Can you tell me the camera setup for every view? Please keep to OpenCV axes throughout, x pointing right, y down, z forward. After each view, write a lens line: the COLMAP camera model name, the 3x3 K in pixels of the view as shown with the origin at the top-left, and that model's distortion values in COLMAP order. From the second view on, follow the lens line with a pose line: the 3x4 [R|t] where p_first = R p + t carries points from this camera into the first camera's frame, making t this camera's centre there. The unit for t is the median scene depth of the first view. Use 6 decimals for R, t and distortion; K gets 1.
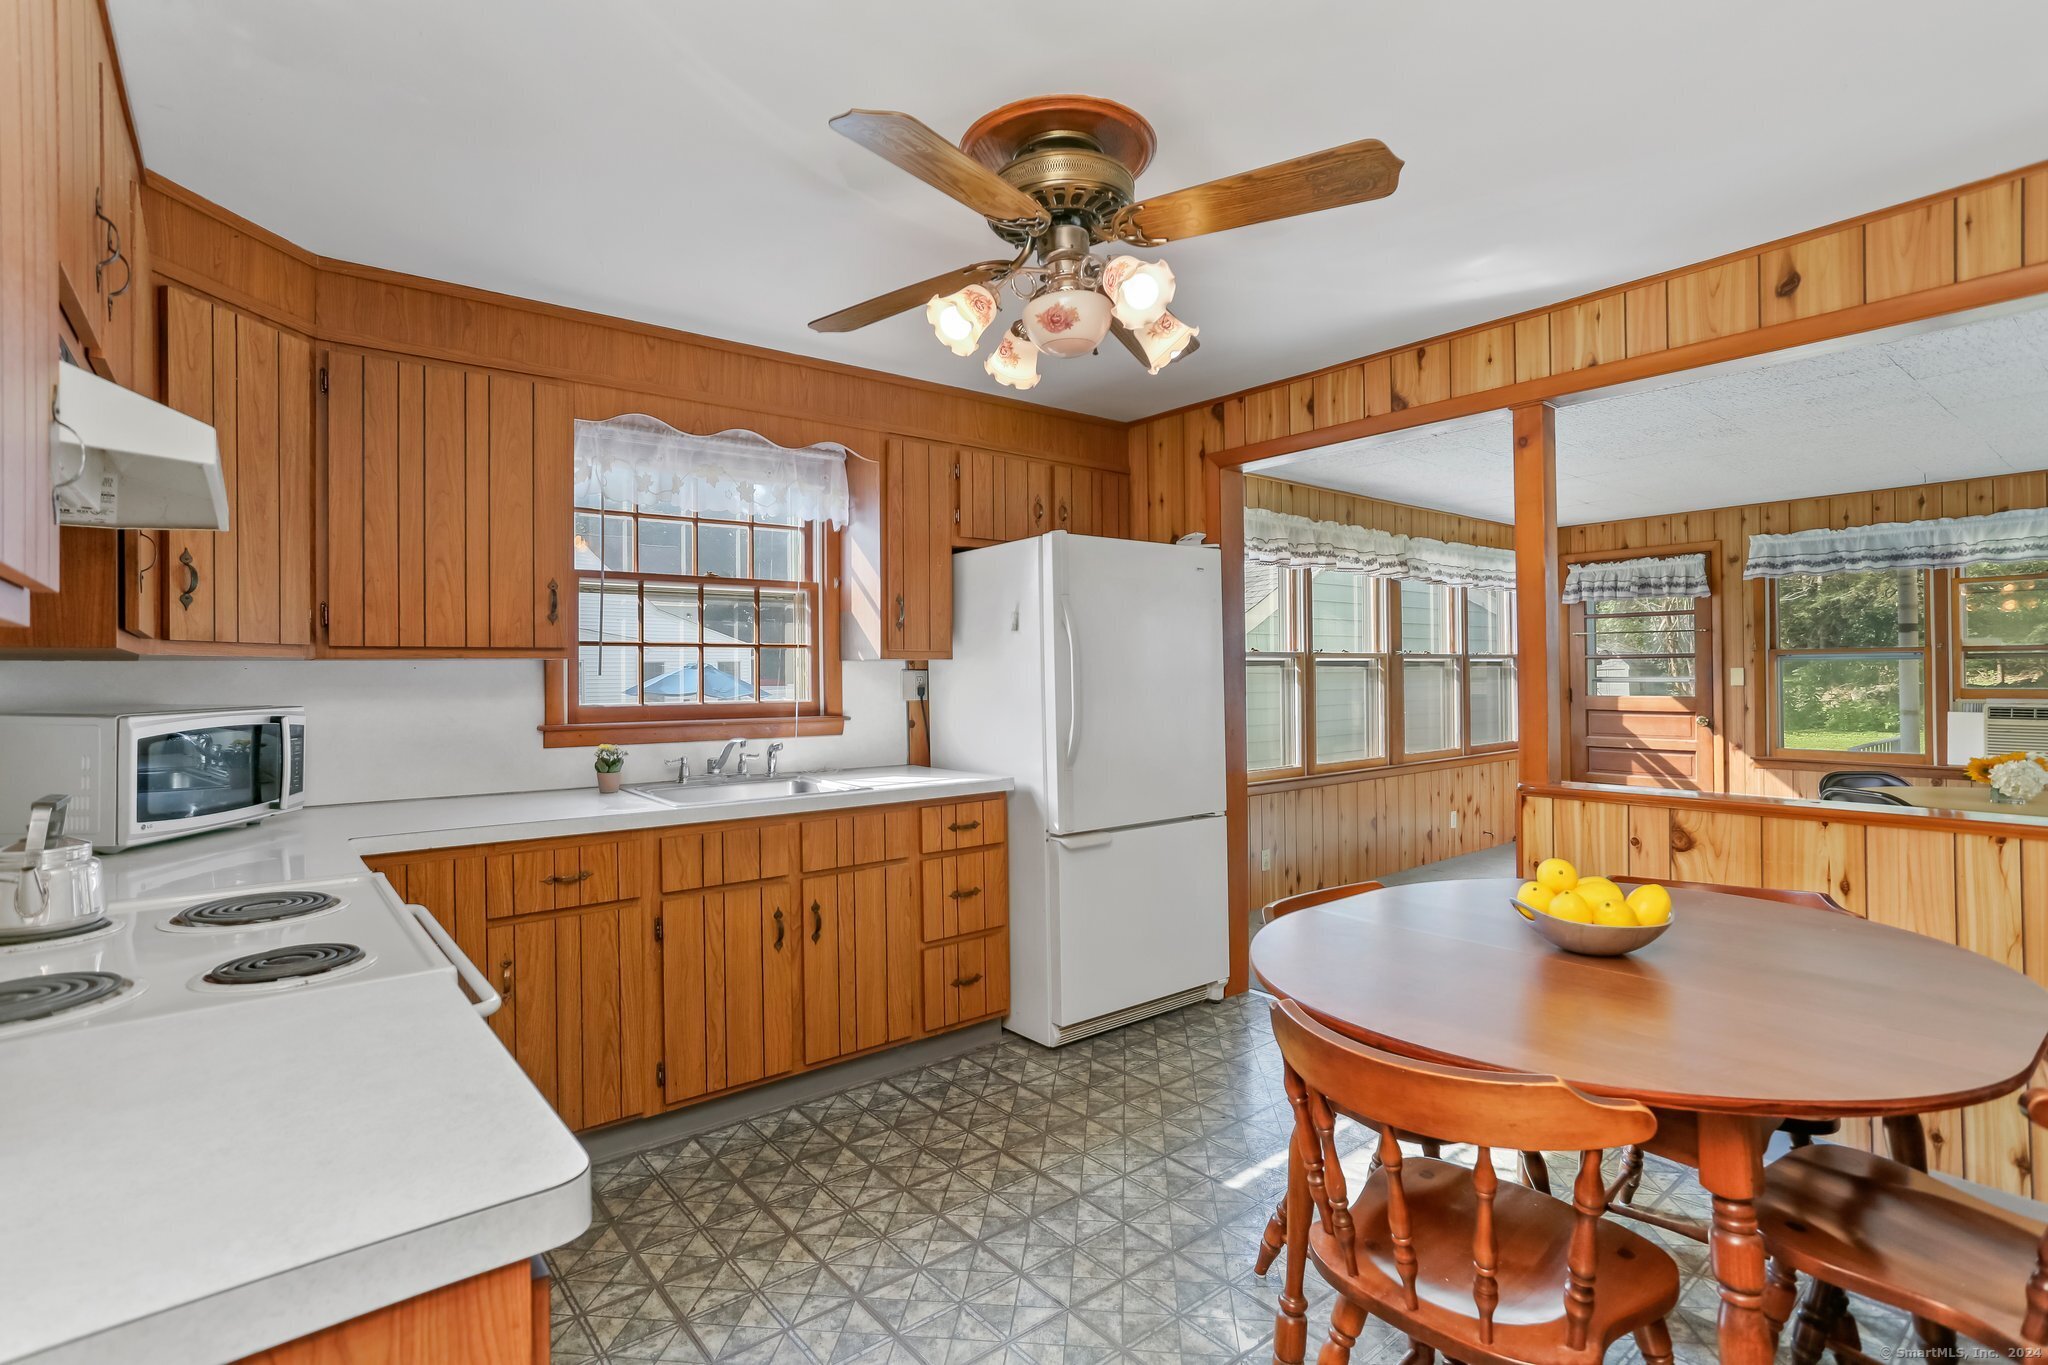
lens RADIAL K [[986.7, 0, 1015.5], [0, 986.7, 667.0], [0, 0, 1]] dist [-0.044787, 0.028083]
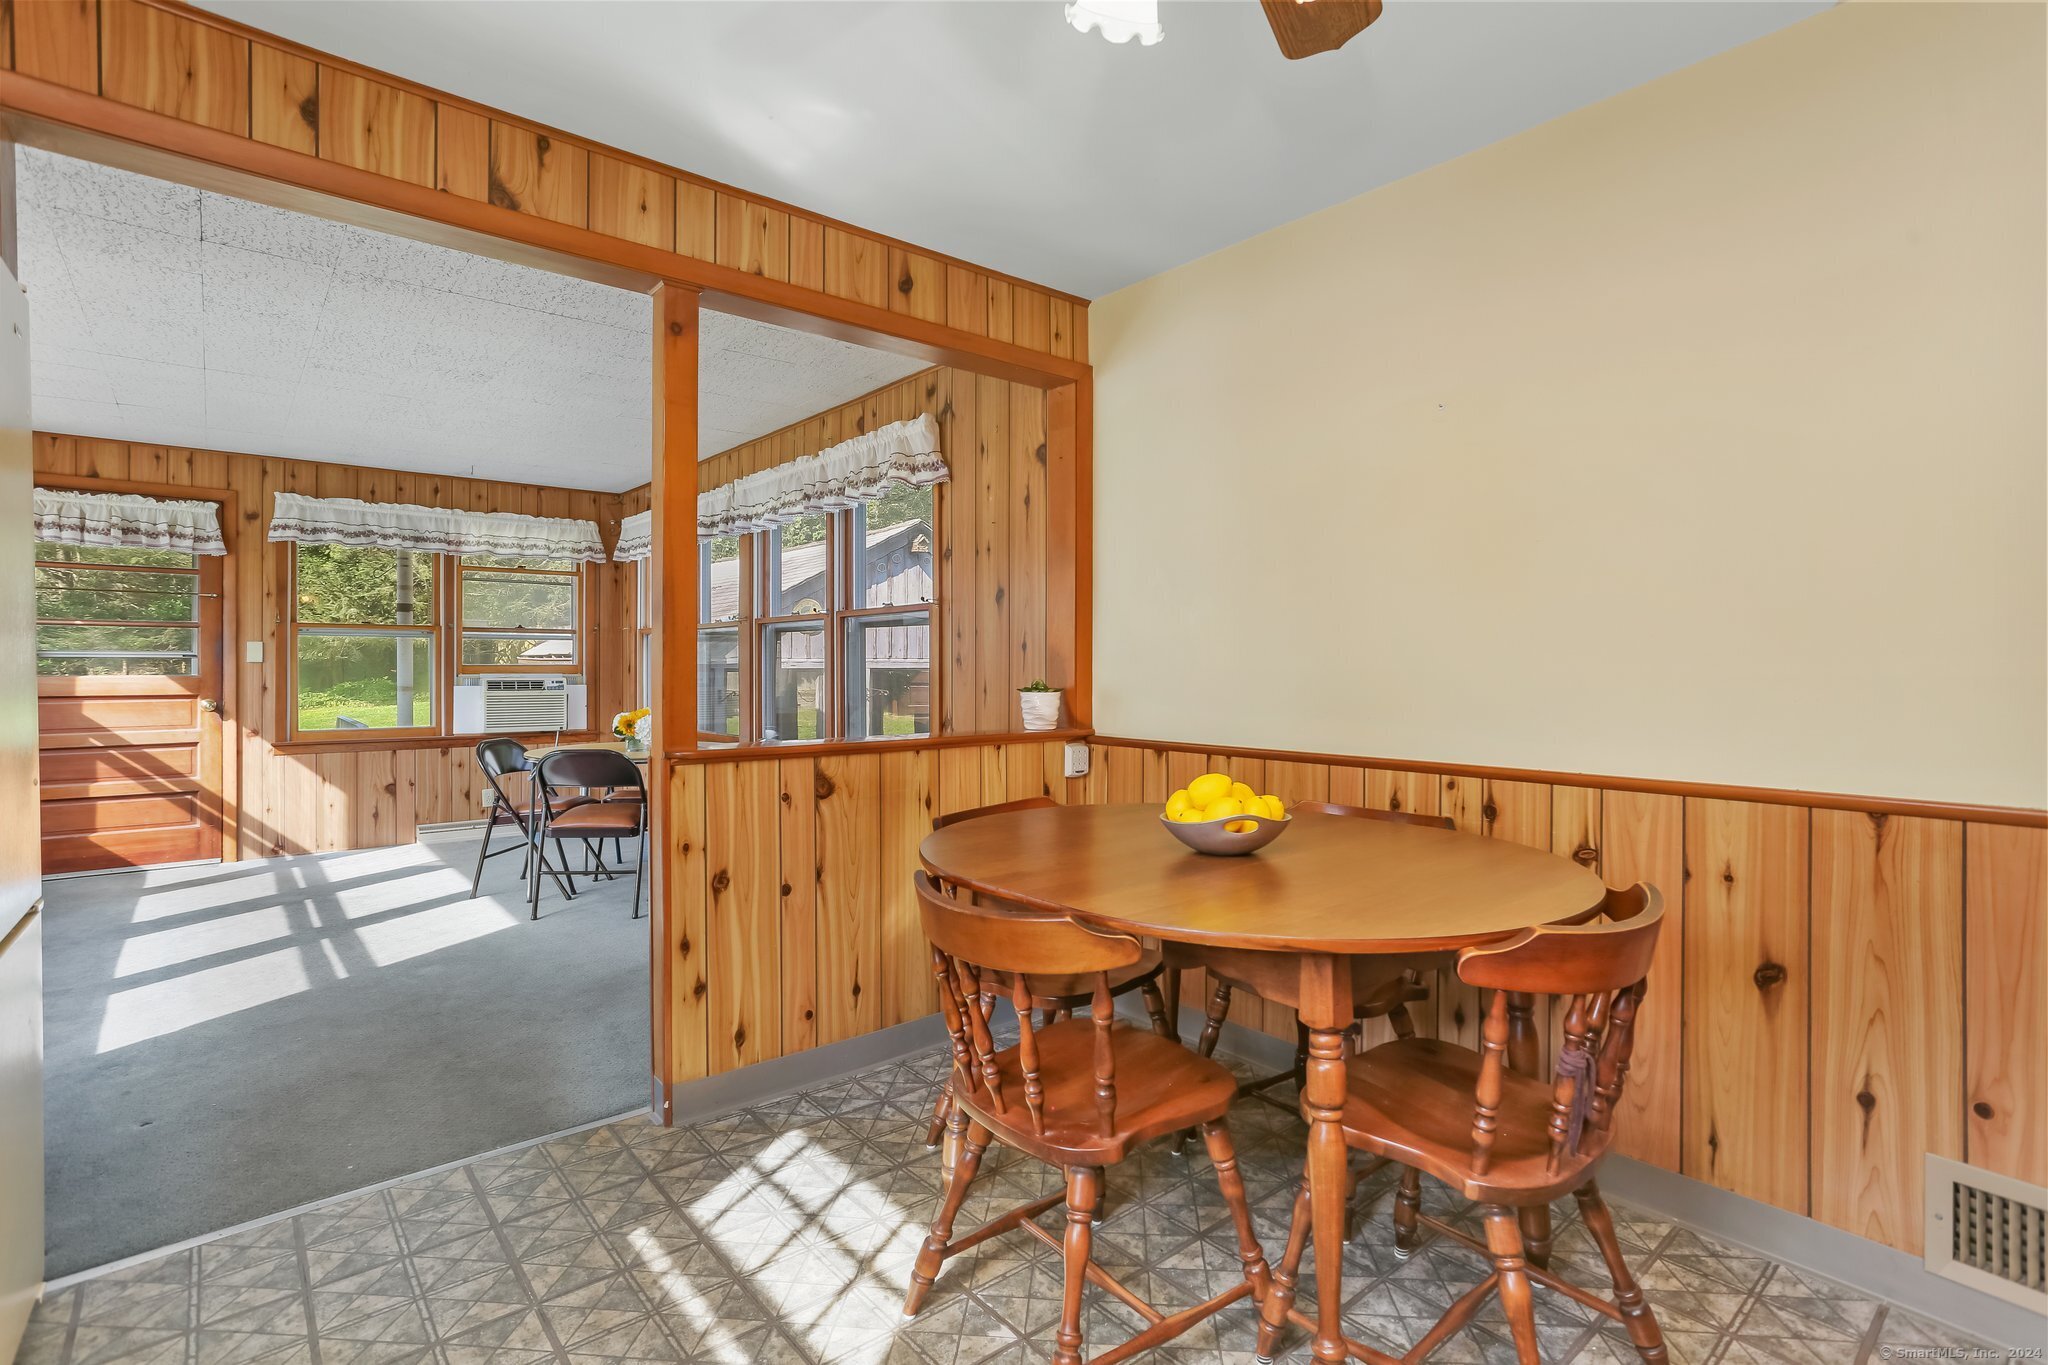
lens RADIAL K [[986.7, 0, 1021.4], [0, 986.7, 667.0], [0, 0, 1]] dist [-0.044787, 0.028083]
pose [[-0.022749, 0.008313, 0.999707, -0.218705], [-0.008133, 0.999931, -0.008500, 0.040731], [-0.999708, -0.008324, -0.022680, 0.540536]]
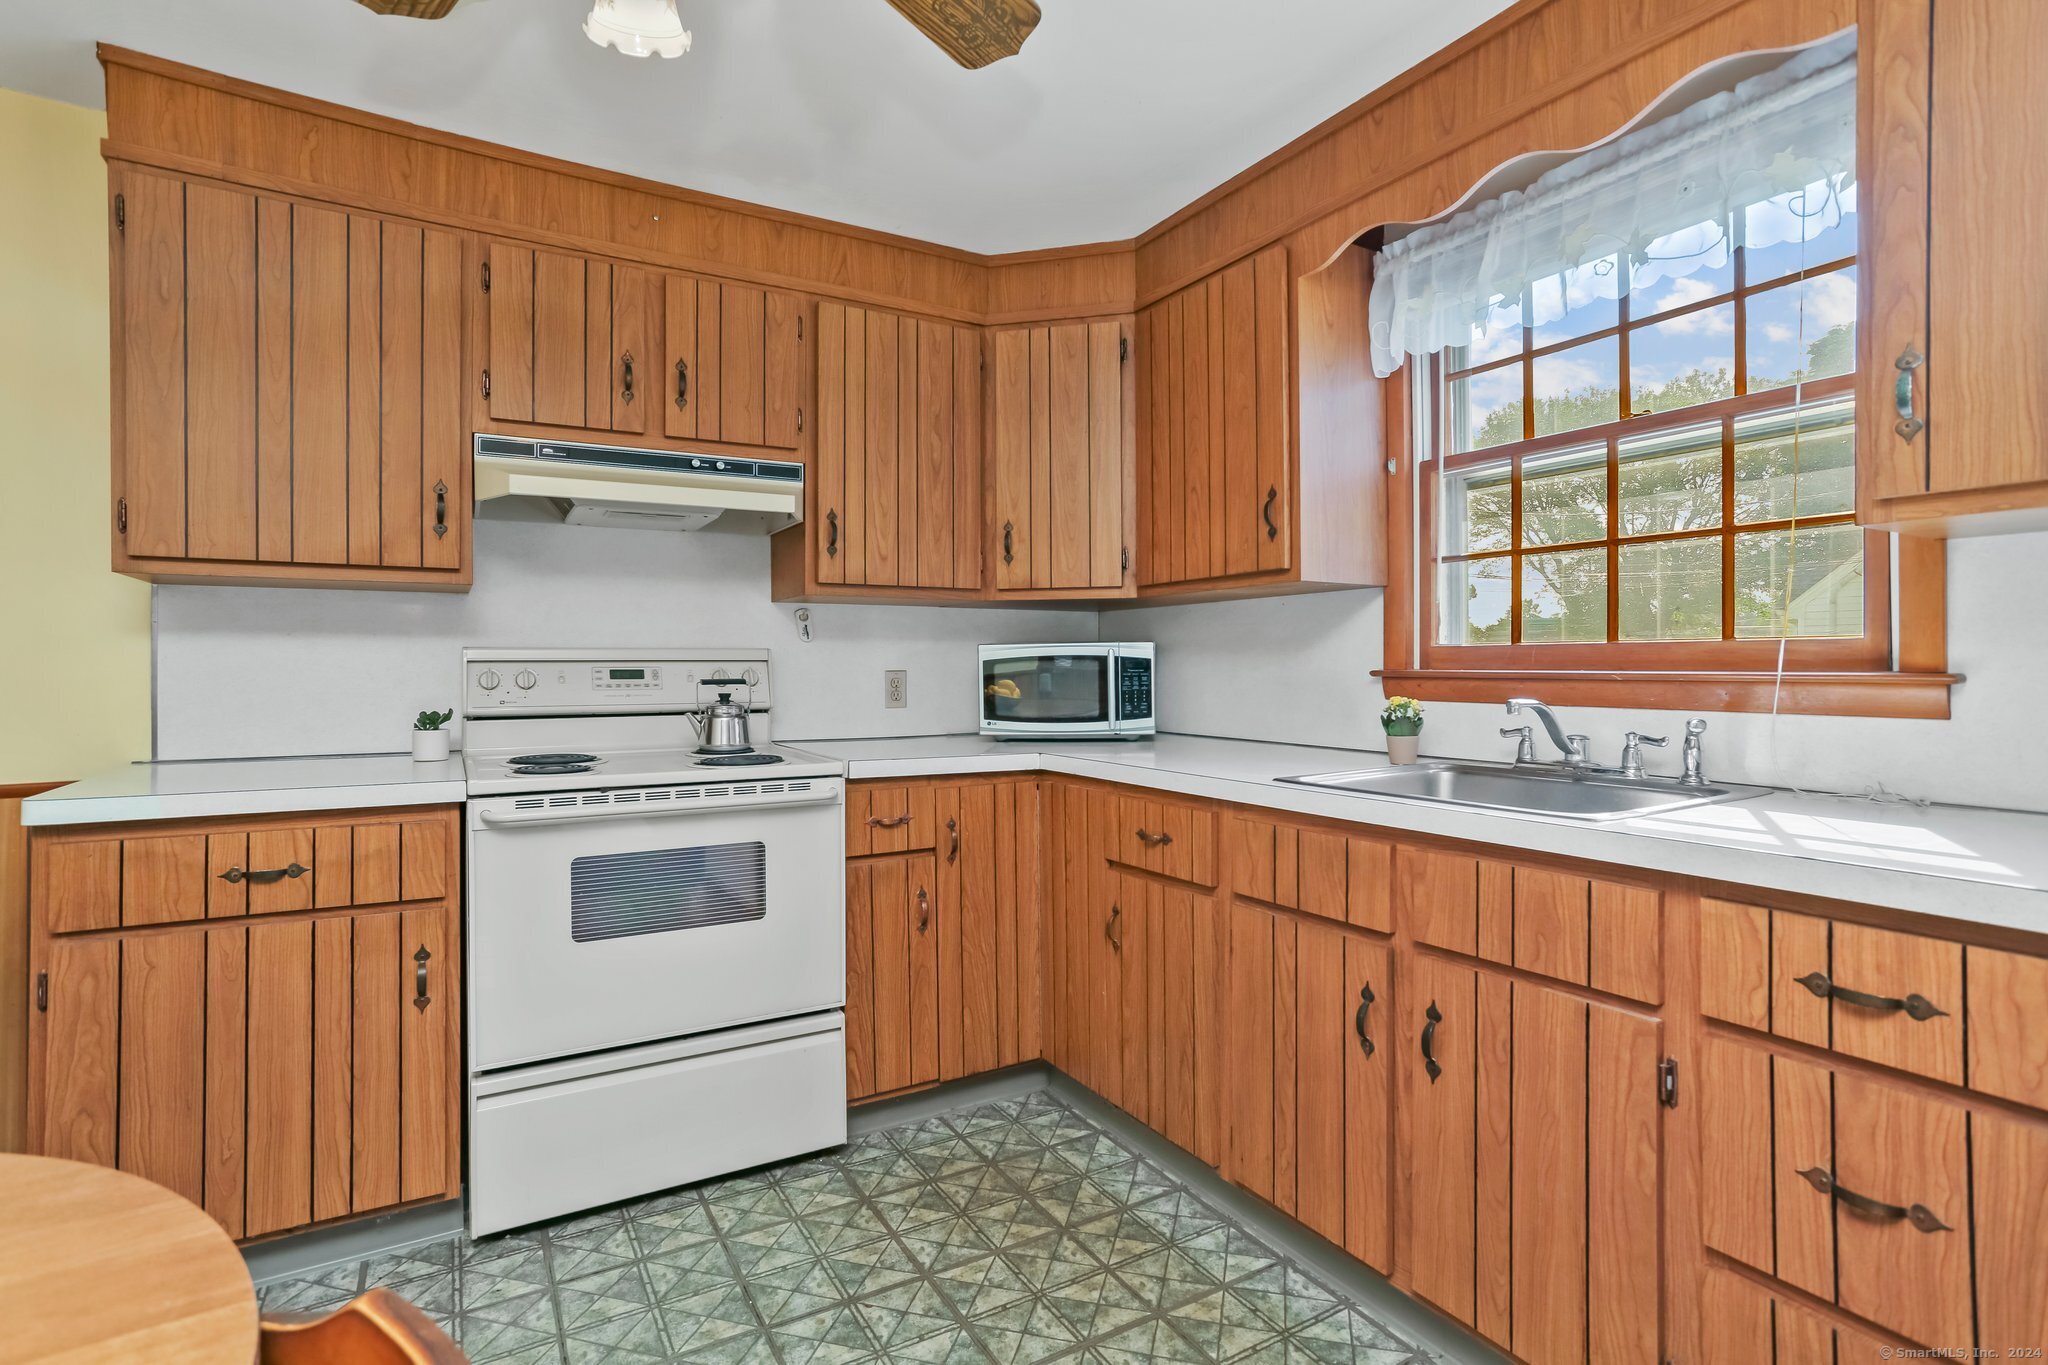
lens RADIAL K [[986.7, 0, 1017.0], [0, 986.7, 666.7], [0, 0, 1]] dist [-0.044787, 0.028083]
pose [[-0.145807, 0.010670, -0.989256, 0.257023], [0.013723, 0.999867, 0.008762, 0.035639], [0.989218, -0.012298, -0.145934, 0.627986]]
